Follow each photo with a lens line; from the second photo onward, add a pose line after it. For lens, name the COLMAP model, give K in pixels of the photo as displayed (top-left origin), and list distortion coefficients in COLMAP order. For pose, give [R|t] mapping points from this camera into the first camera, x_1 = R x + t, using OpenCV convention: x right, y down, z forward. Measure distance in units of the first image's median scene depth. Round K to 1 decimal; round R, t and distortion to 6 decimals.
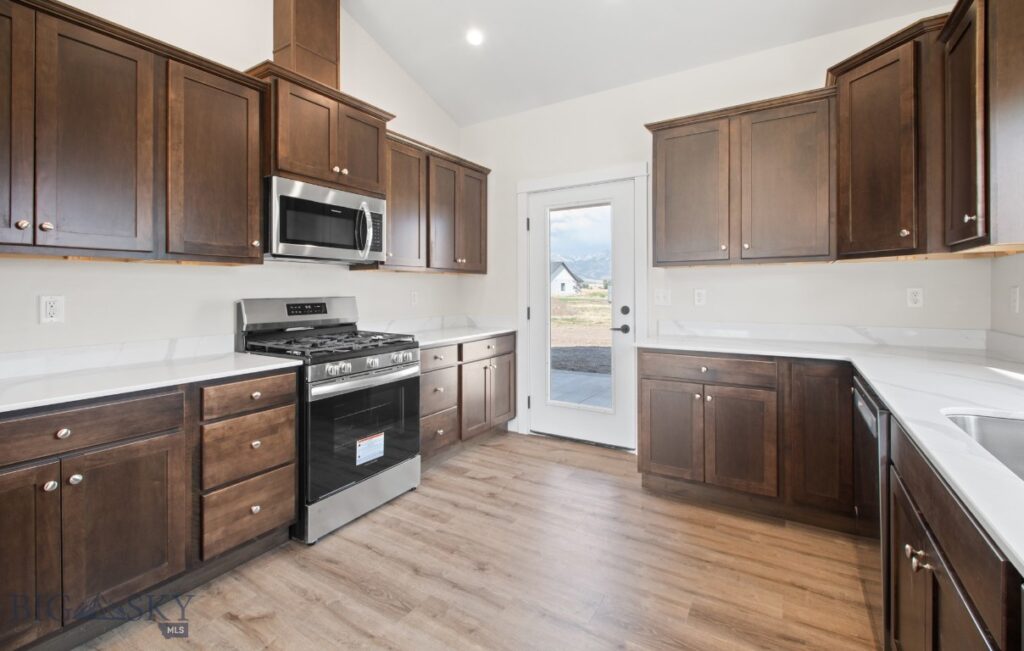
lens RADIAL K [[443.4, 0, 501.3], [0, 443.4, 291.0], [0, 0, 1]] dist [0.007385, -0.001366]
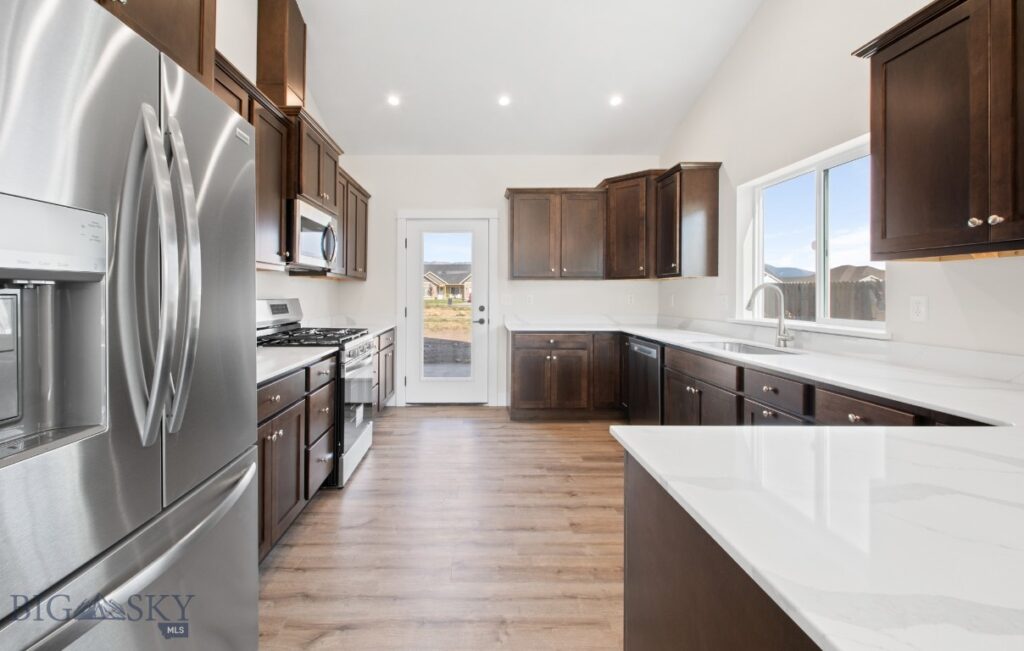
lens RADIAL K [[418.6, 0, 456.5], [0, 418.6, 299.1], [0, 0, 1]] dist [0.005649, -0.002544]
pose [[0.860432, 0.003056, 0.509557, -0.650516], [-0.005945, 0.999974, 0.004041, 0.008384], [-0.509531, -0.006506, 0.860428, -0.192891]]
